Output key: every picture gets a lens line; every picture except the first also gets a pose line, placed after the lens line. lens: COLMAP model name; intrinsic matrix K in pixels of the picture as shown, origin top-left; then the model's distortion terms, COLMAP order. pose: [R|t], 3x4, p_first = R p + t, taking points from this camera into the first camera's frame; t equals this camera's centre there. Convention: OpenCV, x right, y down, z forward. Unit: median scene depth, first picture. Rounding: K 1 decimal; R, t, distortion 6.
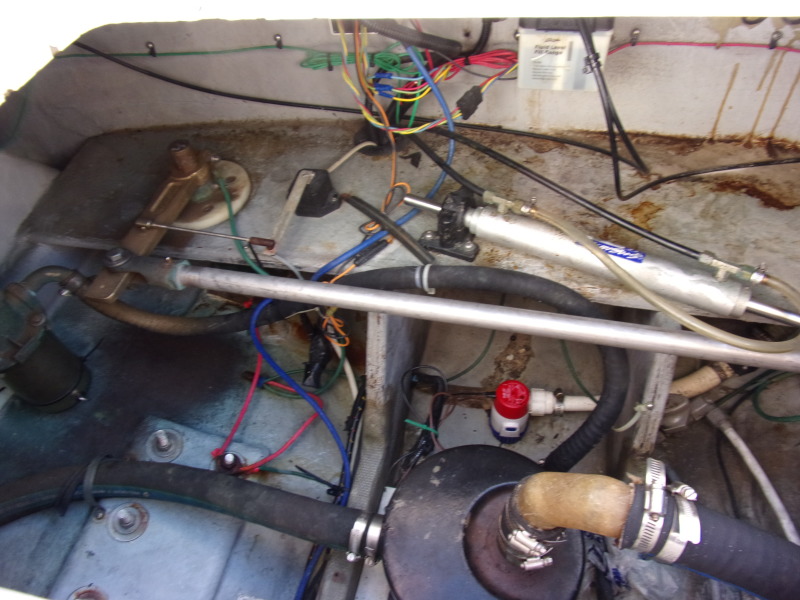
lens RADIAL K [[566.1, 0, 397.7], [0, 566.1, 301.7], [0, 0, 1]] dist [-0.045450, 0.014265]
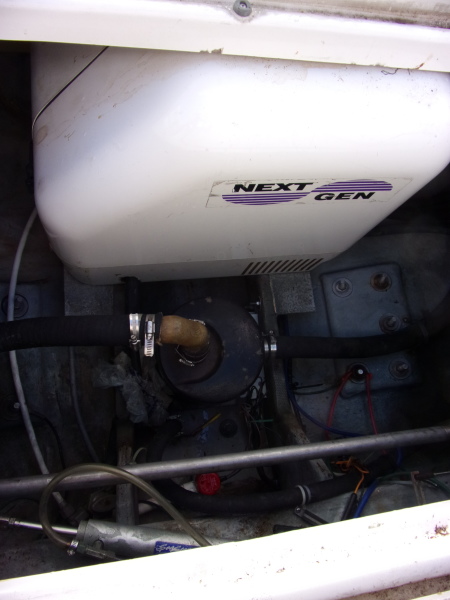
lens RADIAL K [[424.6, 0, 225.0], [0, 424.6, 300.0], [0, 0, 1]] dist [-0.045450, 0.014265]
pose [[-0.938079, 0.309705, -0.155209, 0.224258], [-0.316753, -0.585424, 0.746288, -0.442393], [0.140267, 0.749240, 0.647274, -0.026244]]
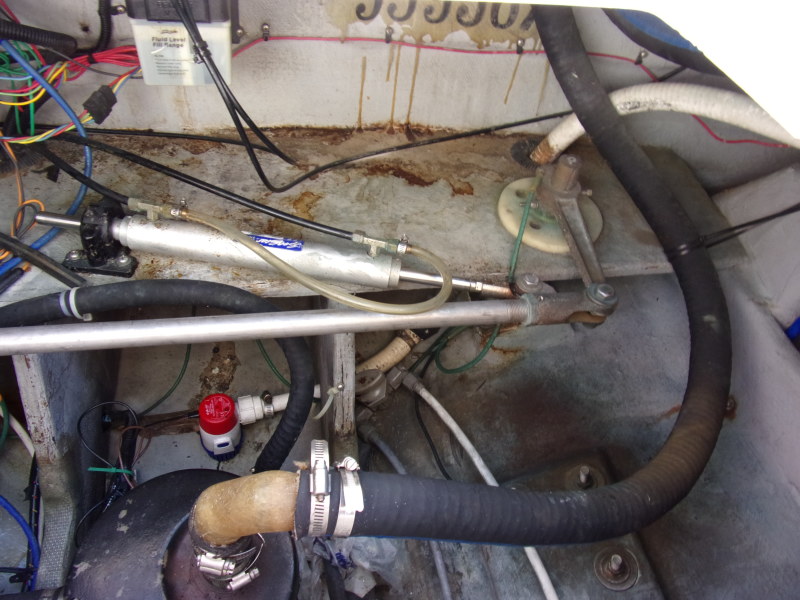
lens RADIAL K [[566.1, 0, 397.7], [0, 566.1, 301.7], [0, 0, 1]] dist [-0.045450, 0.014265]
pose [[0.888172, -0.176406, 0.424301, 0.121156], [0.183805, 0.982675, 0.023802, 0.024878], [-0.421149, 0.056849, 0.905208, 0.009243]]
